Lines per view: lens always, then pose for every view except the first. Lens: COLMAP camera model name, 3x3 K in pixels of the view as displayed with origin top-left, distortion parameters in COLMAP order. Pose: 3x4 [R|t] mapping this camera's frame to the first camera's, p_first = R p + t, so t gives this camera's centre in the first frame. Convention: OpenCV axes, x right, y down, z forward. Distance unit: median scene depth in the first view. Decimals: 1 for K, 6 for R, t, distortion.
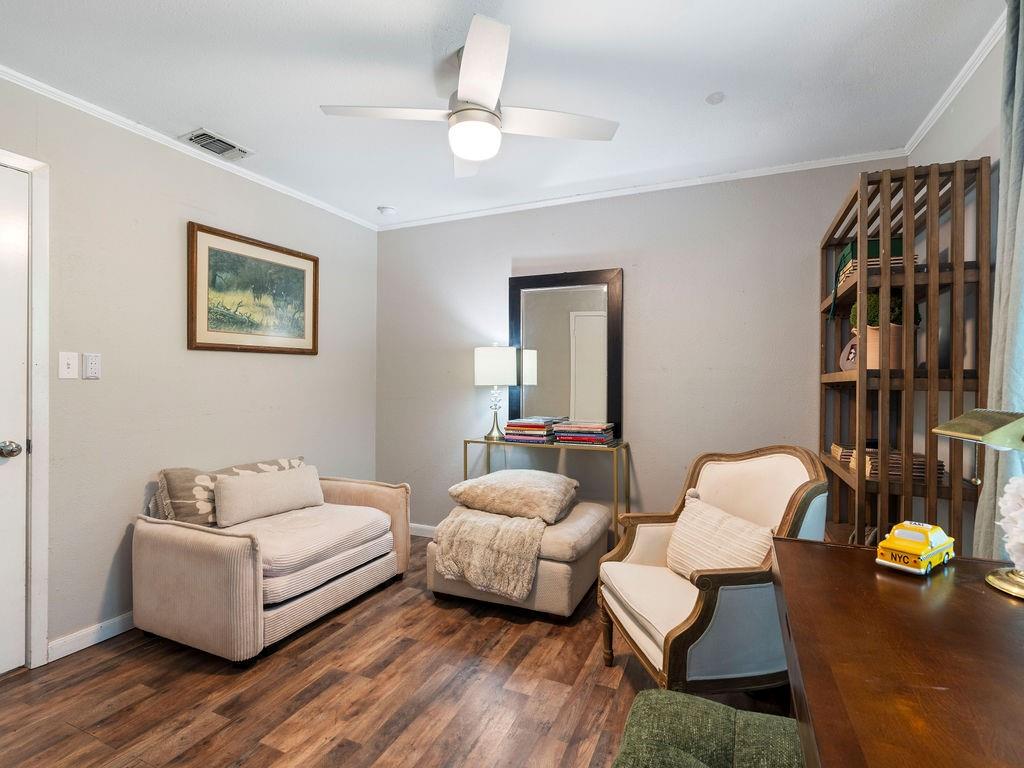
lens RADIAL K [[506.0, 0, 508.0], [0, 506.0, 382.3], [0, 0, 1]] dist [-0.003498, -0.000308]
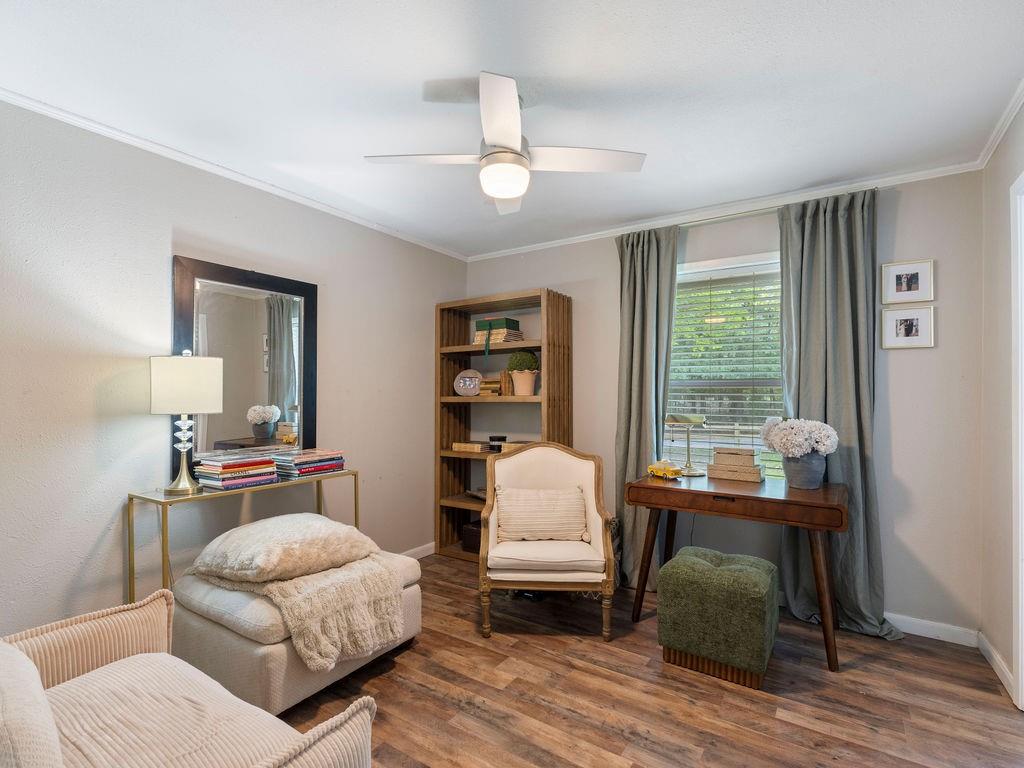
lens RADIAL K [[506.1, 0, 511.2], [0, 506.1, 385.4], [0, 0, 1]] dist [-0.002326, 0.000172]
pose [[0.164649, 0.015428, 0.986231, -1.057581], [0.001609, 0.999872, -0.015910, -0.033111], [-0.986351, 0.004206, 0.164603, 0.771784]]
